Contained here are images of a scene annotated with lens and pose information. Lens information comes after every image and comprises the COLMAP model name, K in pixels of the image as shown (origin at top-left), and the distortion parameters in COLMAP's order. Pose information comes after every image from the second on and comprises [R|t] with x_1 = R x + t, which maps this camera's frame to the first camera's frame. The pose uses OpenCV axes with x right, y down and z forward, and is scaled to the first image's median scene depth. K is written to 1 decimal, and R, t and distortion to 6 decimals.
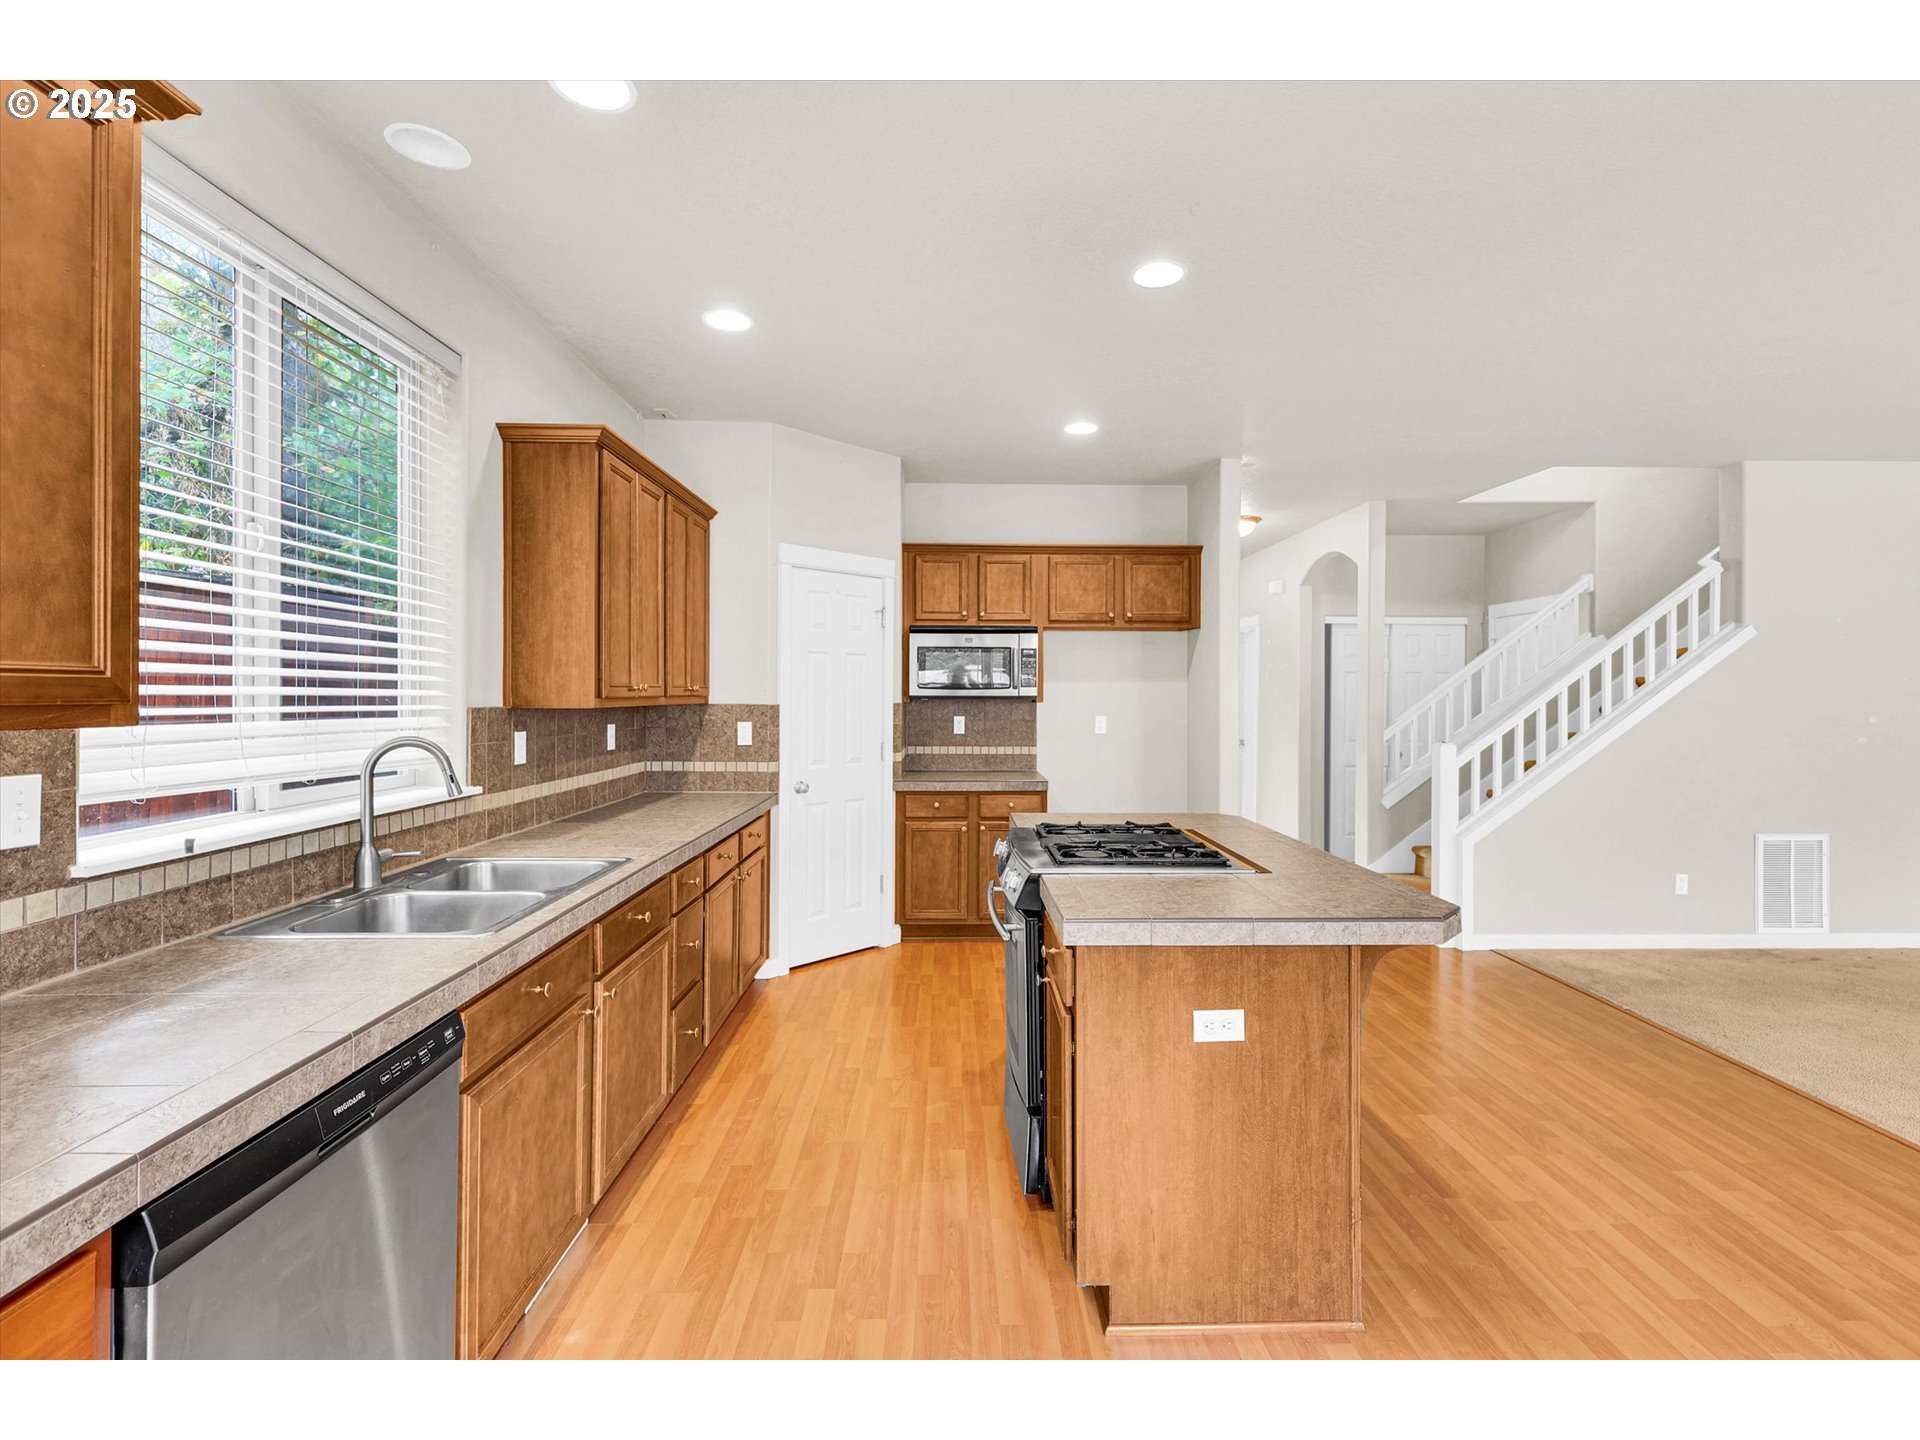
lens RADIAL K [[875.5, 0, 954.1], [0, 875.5, 714.5], [0, 0, 1]] dist [-0.000926, -0.000143]
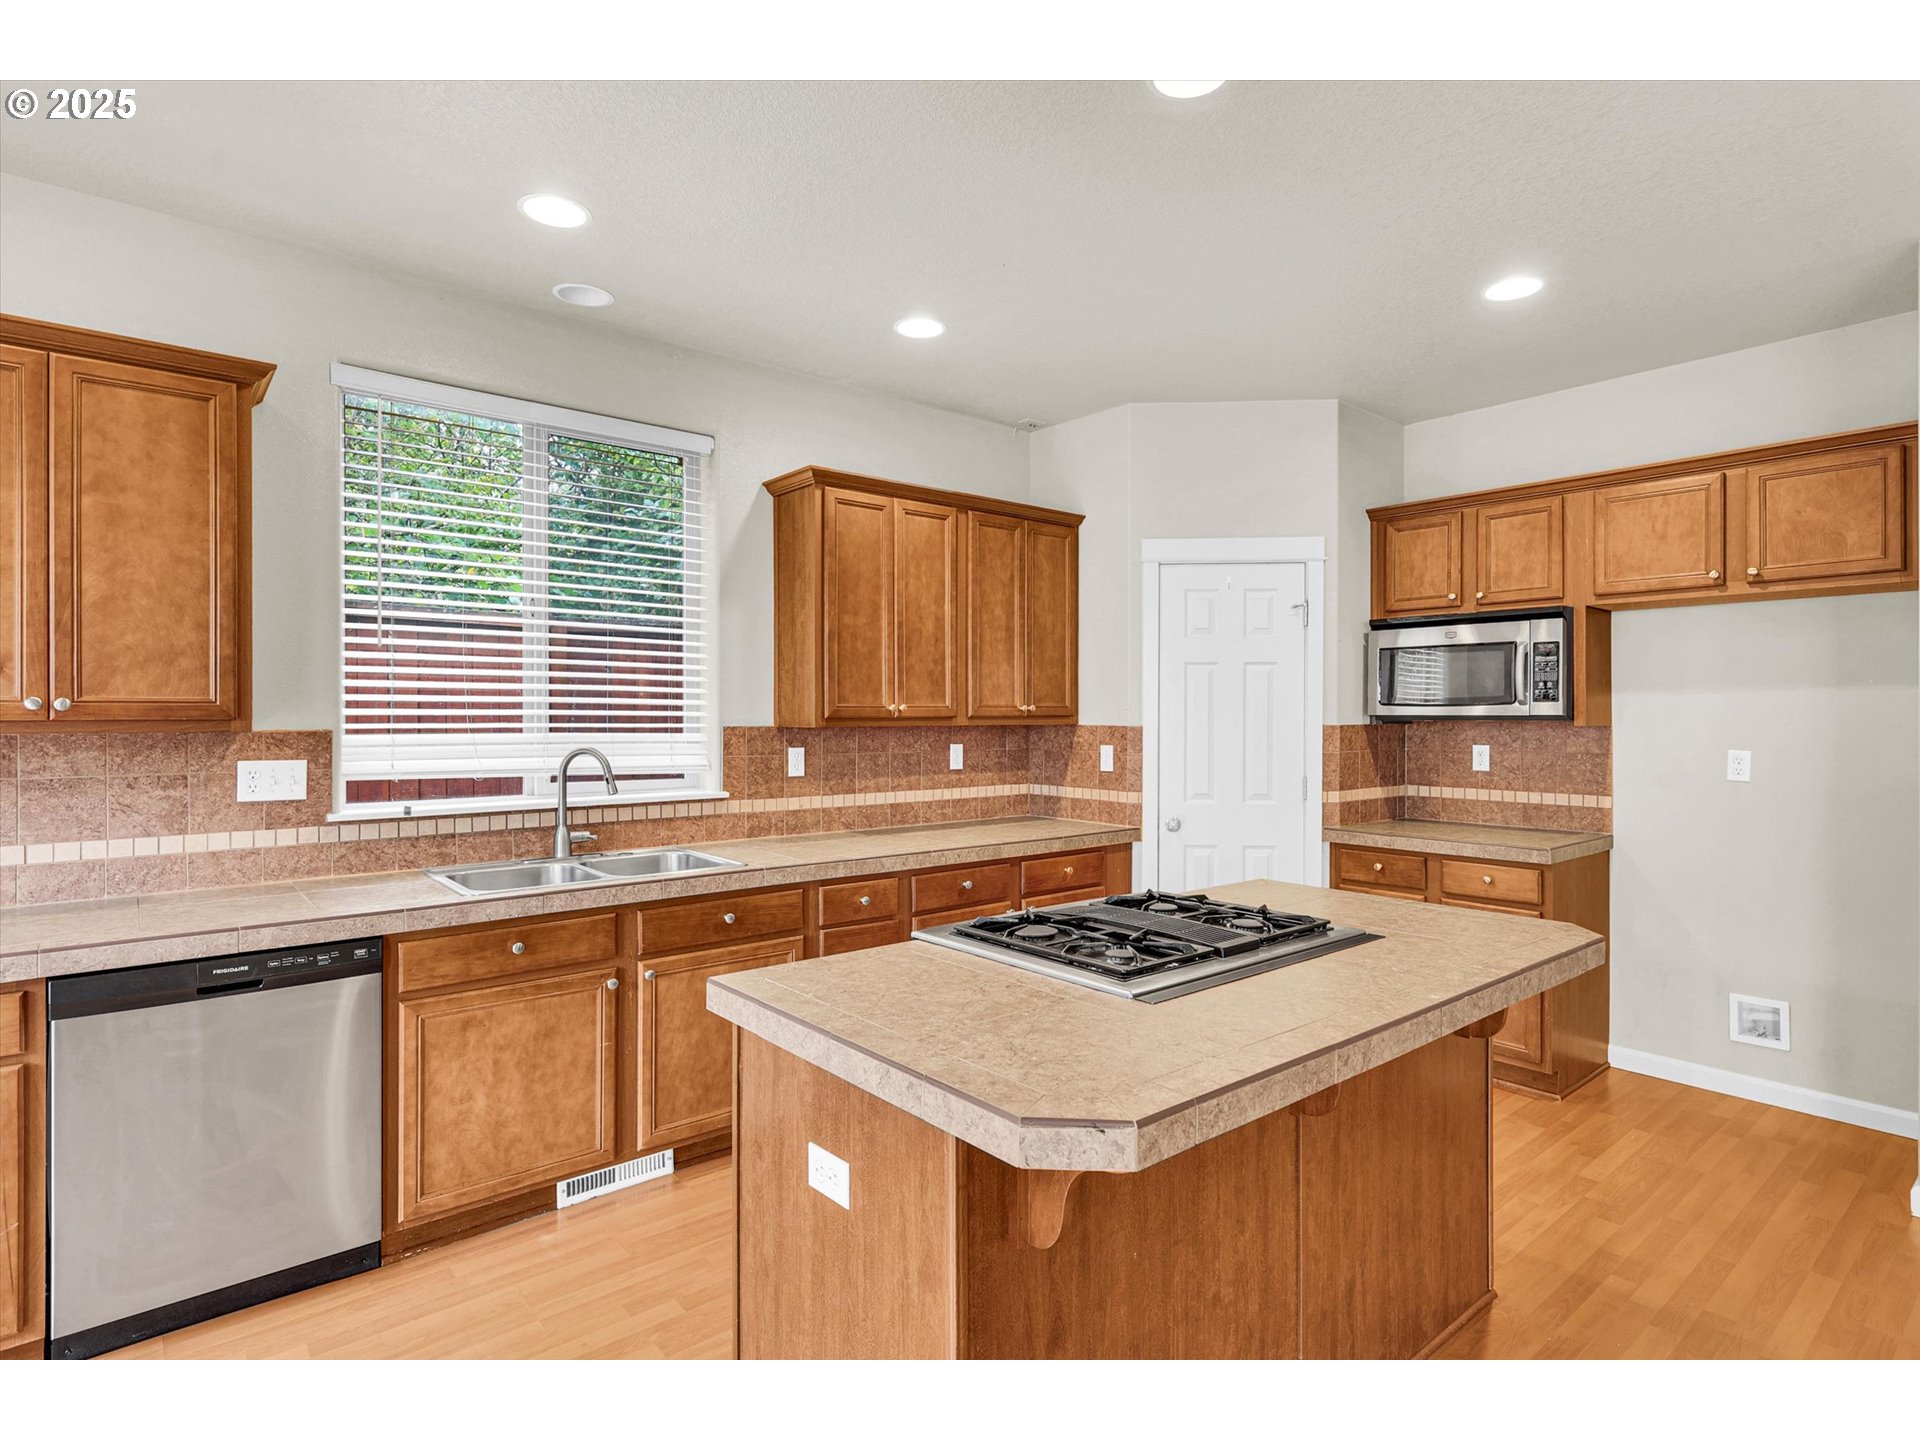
lens RADIAL K [[975.4, 0, 959.2], [0, 975.4, 728.7], [0, 0, 1]] dist [-0.001966, -0.000425]
pose [[0.636352, 0.008054, -0.771357, 0.431505], [-0.015710, 0.999873, -0.002520, -0.003384], [0.771239, 0.013721, 0.636398, 0.251379]]
